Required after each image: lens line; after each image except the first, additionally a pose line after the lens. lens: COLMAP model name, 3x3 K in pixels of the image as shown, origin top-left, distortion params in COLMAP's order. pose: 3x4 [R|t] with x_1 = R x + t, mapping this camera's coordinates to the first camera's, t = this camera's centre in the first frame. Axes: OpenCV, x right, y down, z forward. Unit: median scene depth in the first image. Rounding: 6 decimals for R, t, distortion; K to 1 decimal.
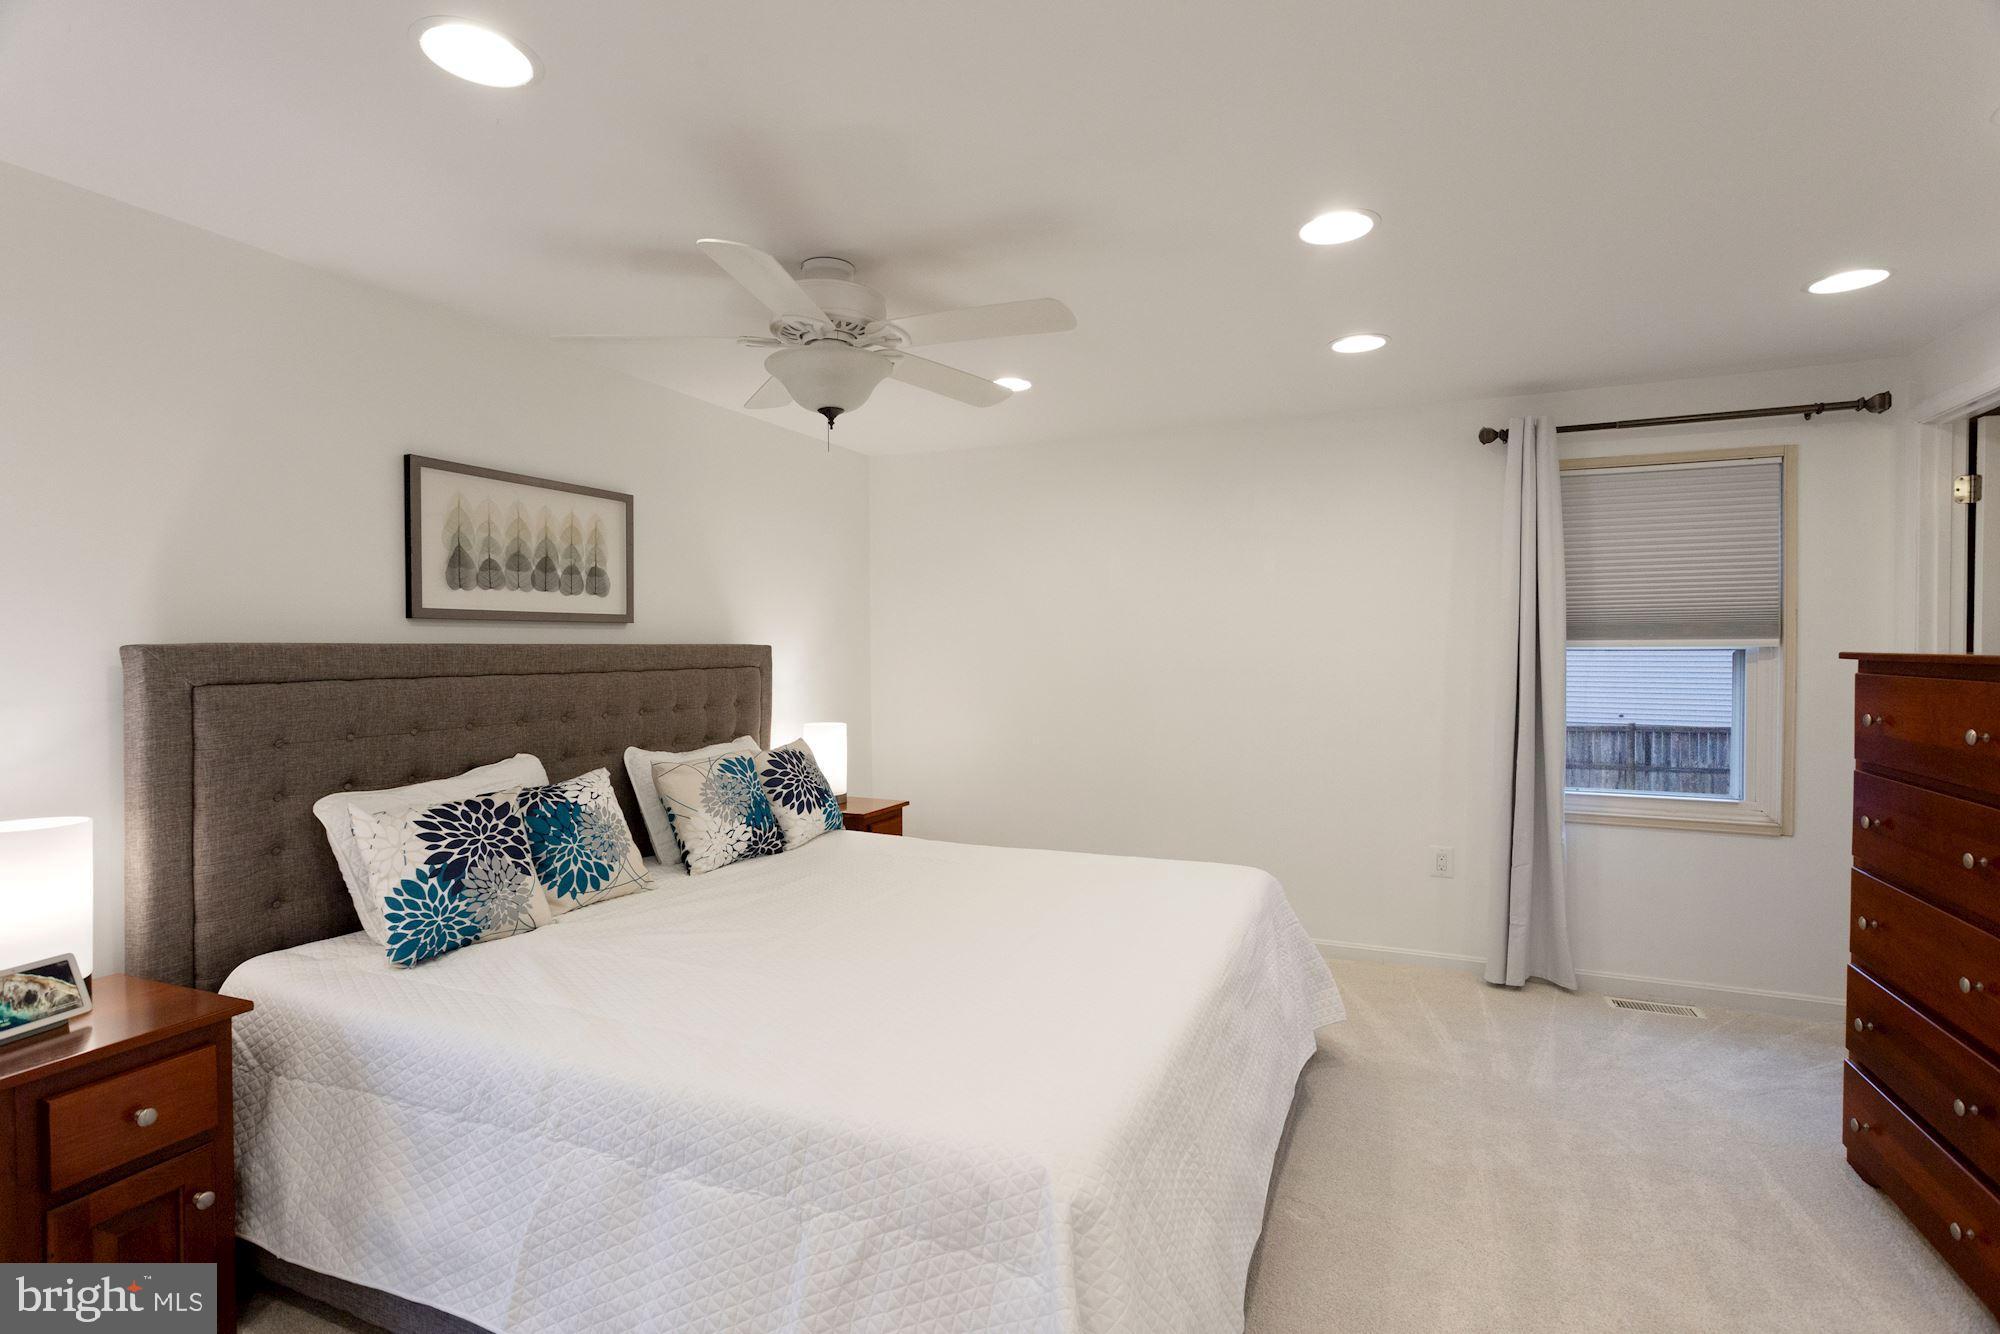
lens RADIAL K [[961.6, 0, 964.2], [0, 961.6, 661.7], [0, 0, 1]] dist [-0.002228, 0.001194]
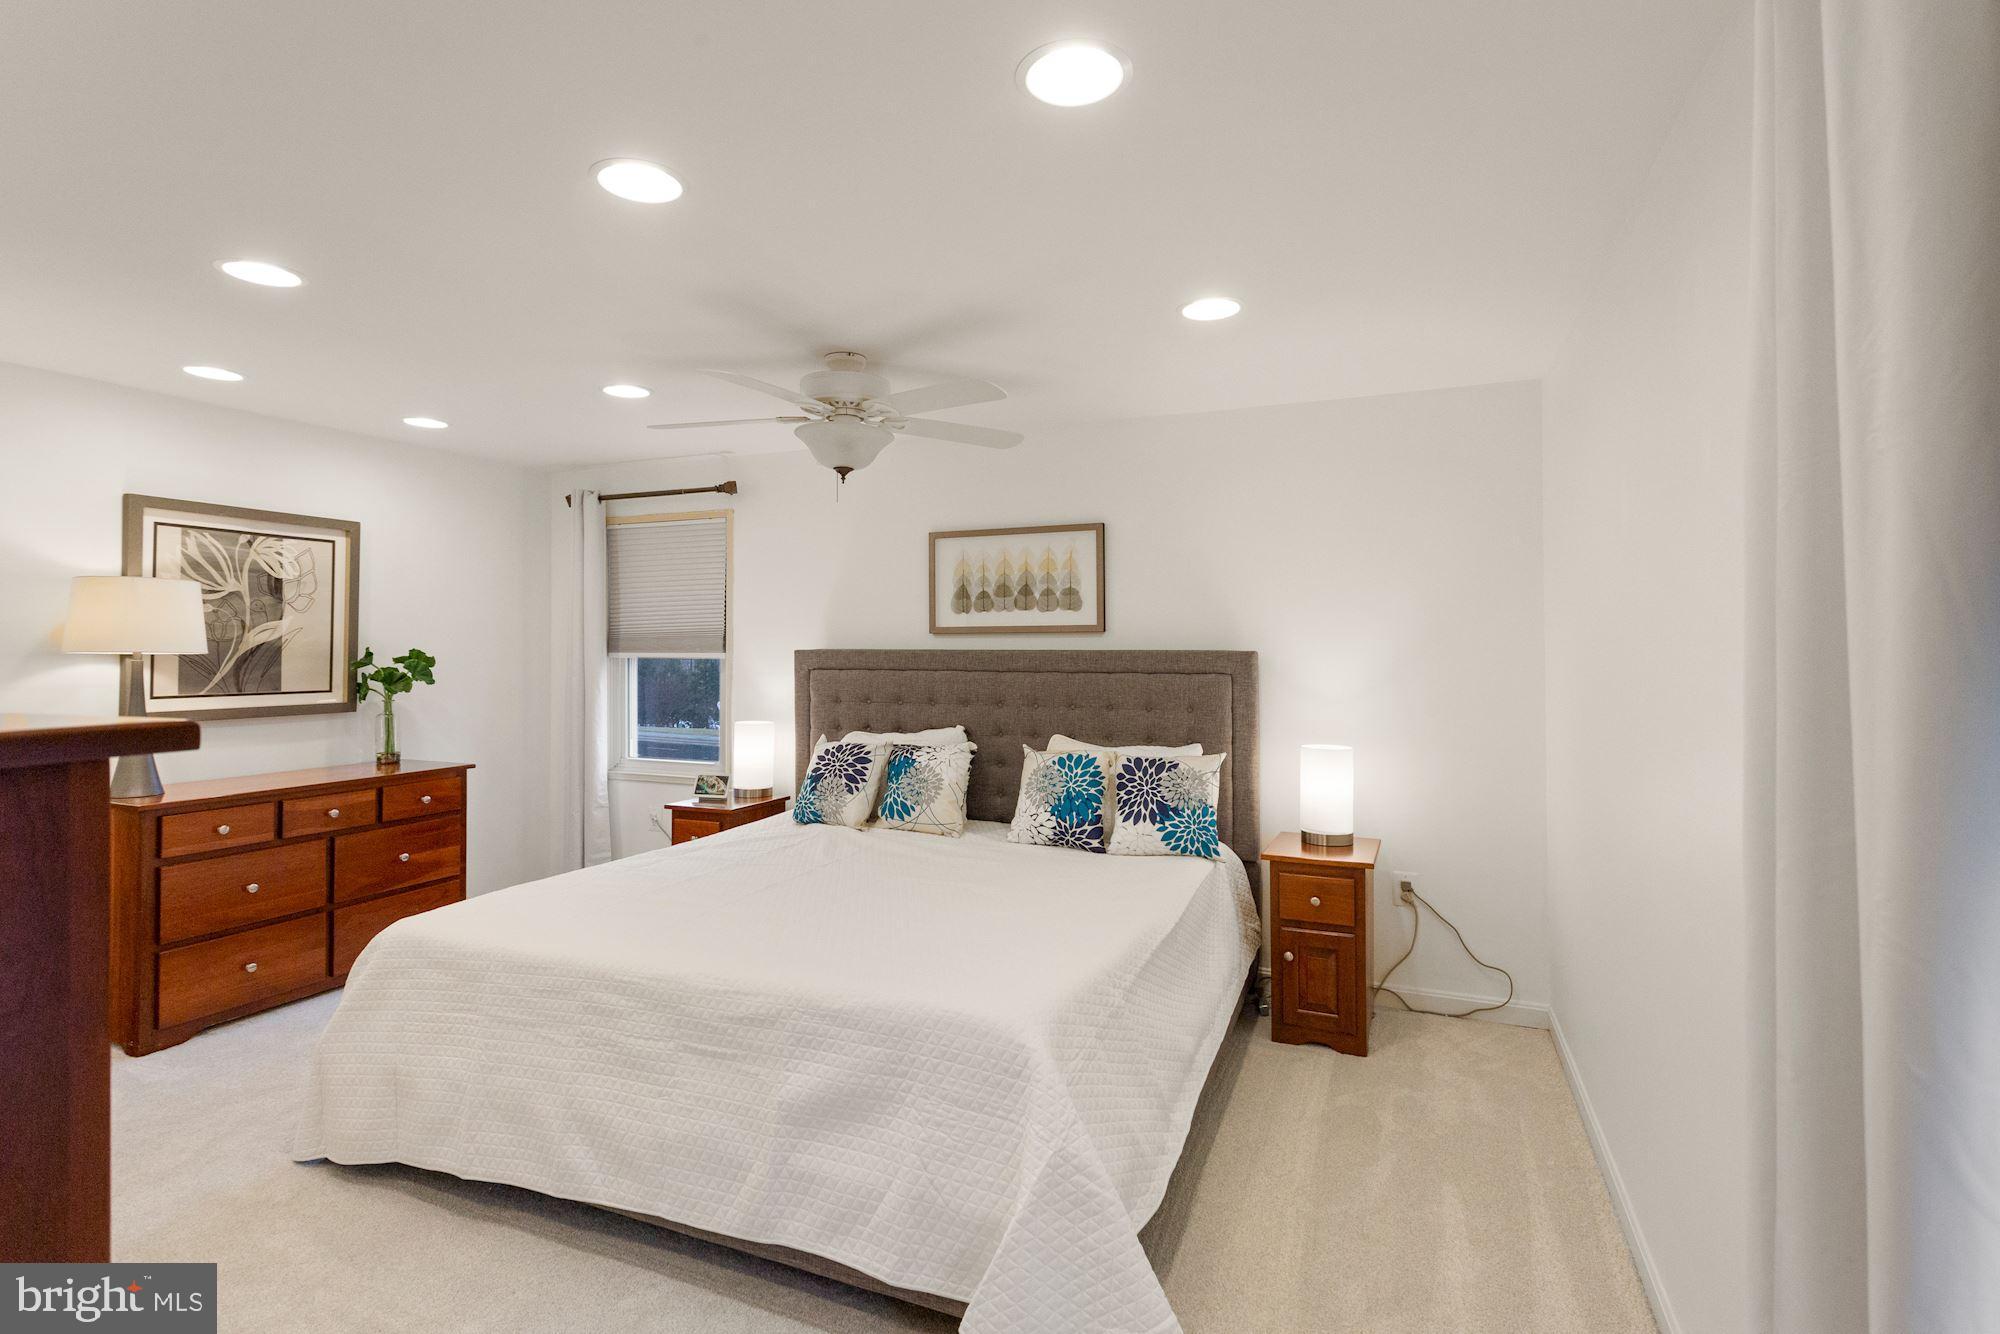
lens RADIAL K [[961.6, 0, 1008.9], [0, 961.6, 629.9], [0, 0, 1]] dist [-0.002228, 0.001194]
pose [[0.033863, -0.014464, -0.999322, 0.951882], [-0.016400, 0.999753, -0.015026, -0.026652], [0.999292, 0.016898, 0.033618, 0.981580]]
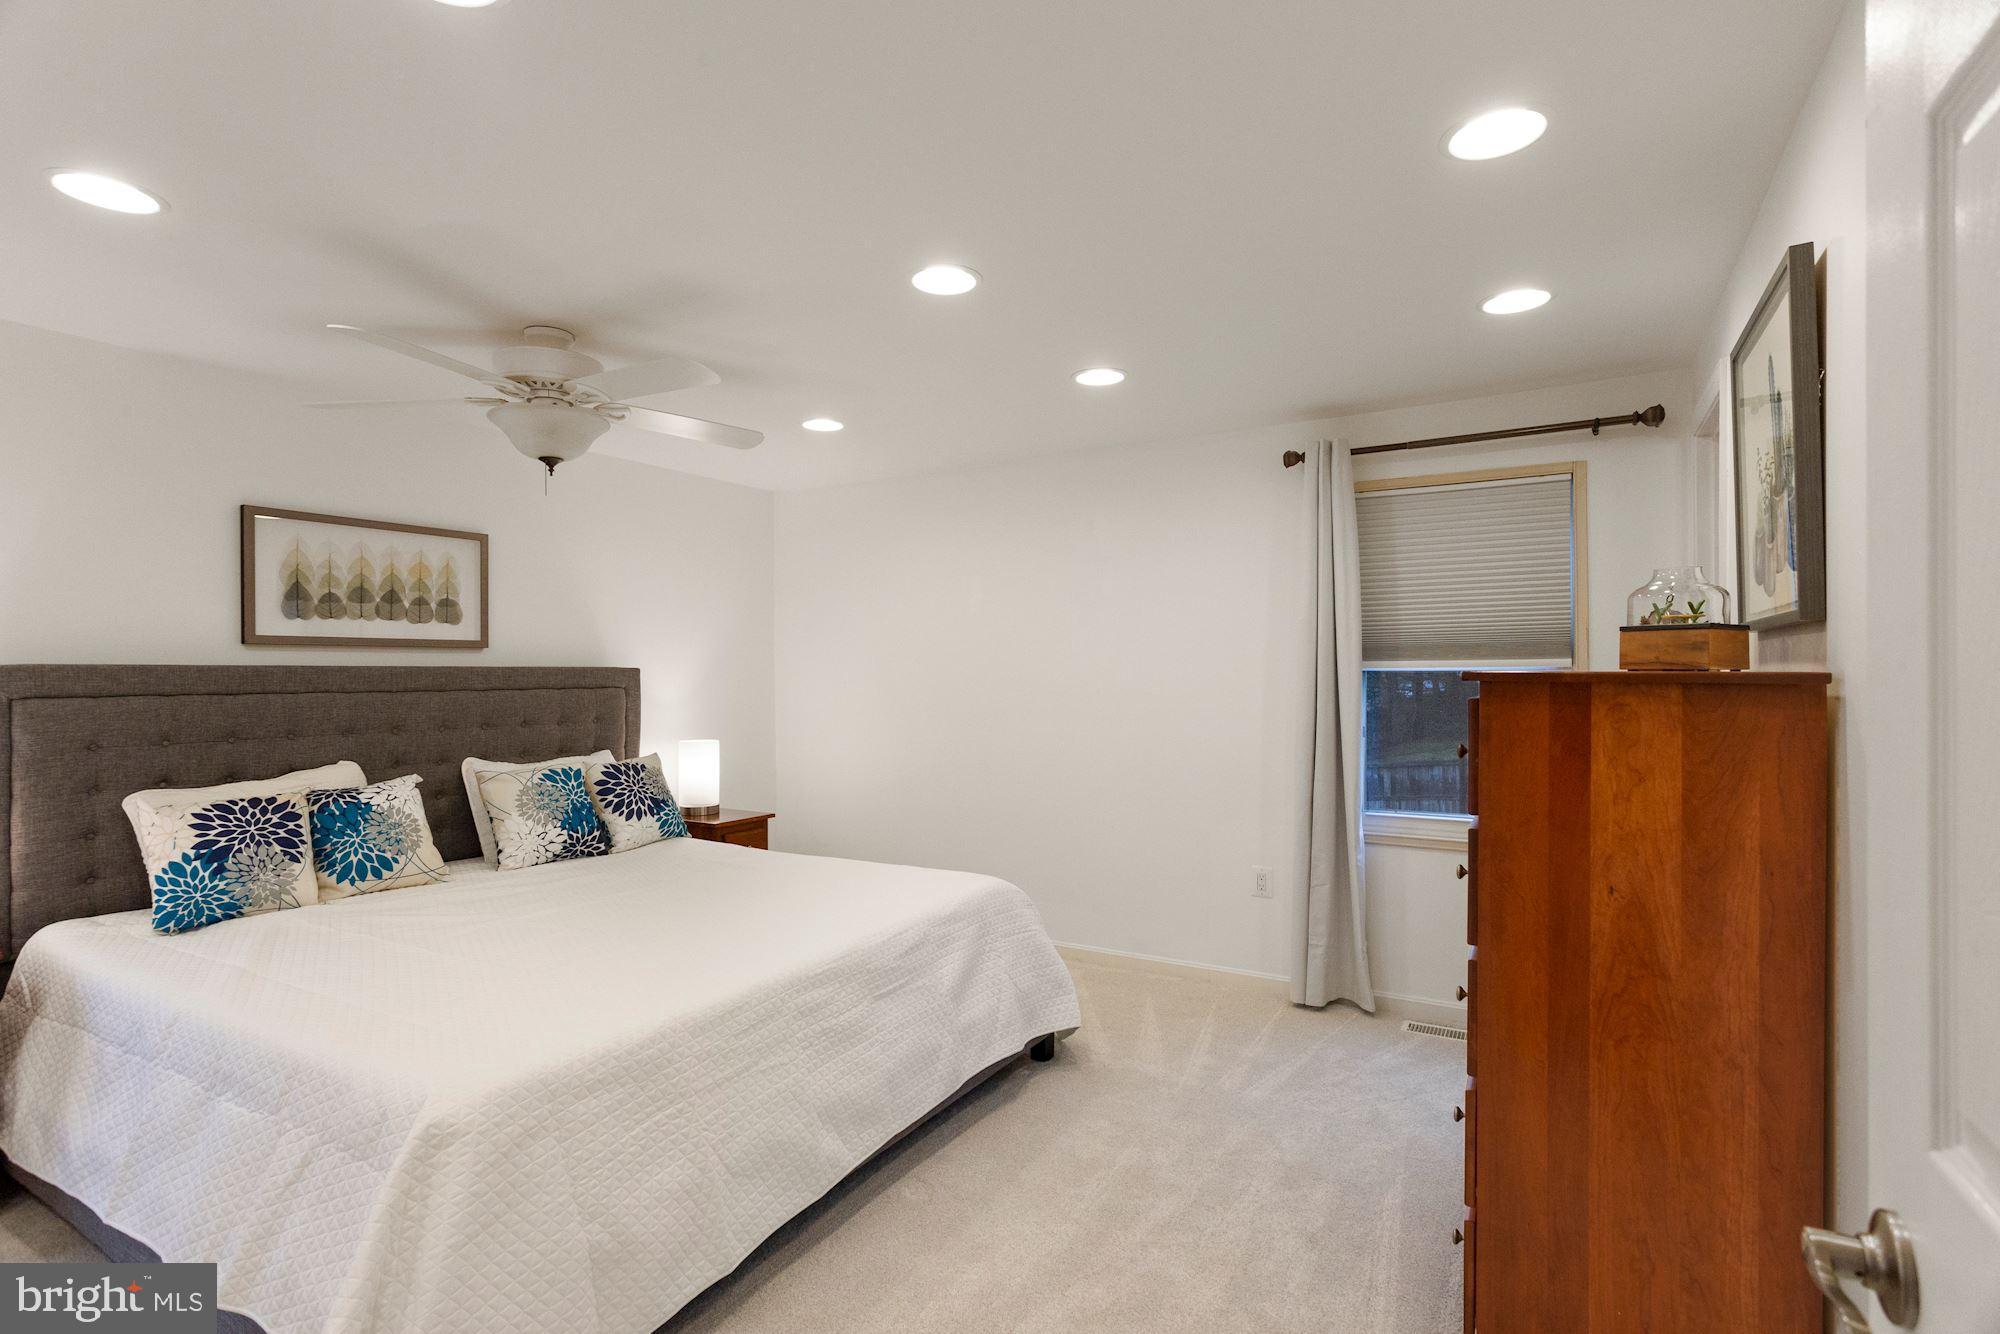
lens RADIAL K [[961.6, 0, 972.7], [0, 961.6, 674.7], [0, 0, 1]] dist [-0.002228, 0.001194]
pose [[0.992506, -0.000970, -0.122193, 0.412071], [-0.000743, 0.999902, -0.013973, 0.007511], [0.122195, 0.013959, 0.992408, -0.052236]]
